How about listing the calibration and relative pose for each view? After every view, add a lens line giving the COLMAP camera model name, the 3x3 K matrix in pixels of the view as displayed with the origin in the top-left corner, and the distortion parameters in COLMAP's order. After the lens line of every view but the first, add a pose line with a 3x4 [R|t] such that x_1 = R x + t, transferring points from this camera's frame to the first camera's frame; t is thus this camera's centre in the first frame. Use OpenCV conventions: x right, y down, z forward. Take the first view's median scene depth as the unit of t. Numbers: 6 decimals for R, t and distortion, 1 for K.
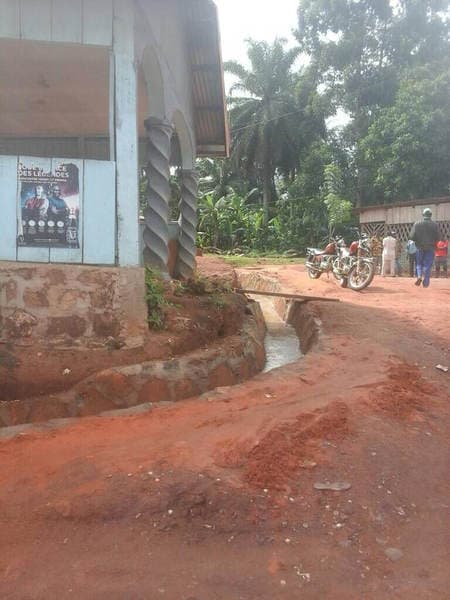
lens RADIAL K [[613.2, 0, 225.6], [0, 613.2, 315.5], [0, 0, 1]] dist [0.139705, -0.145581]
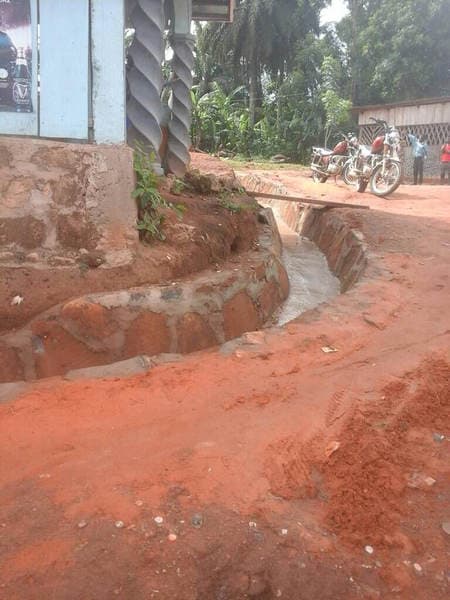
lens RADIAL K [[613.2, 0, 225.6], [0, 613.2, 315.5], [0, 0, 1]] dist [0.139705, -0.145581]
pose [[0.999070, 0.021234, 0.037521, -0.051862], [-0.026505, 0.988913, 0.146109, 0.002147], [-0.034002, -0.146967, 0.988557, 0.297730]]
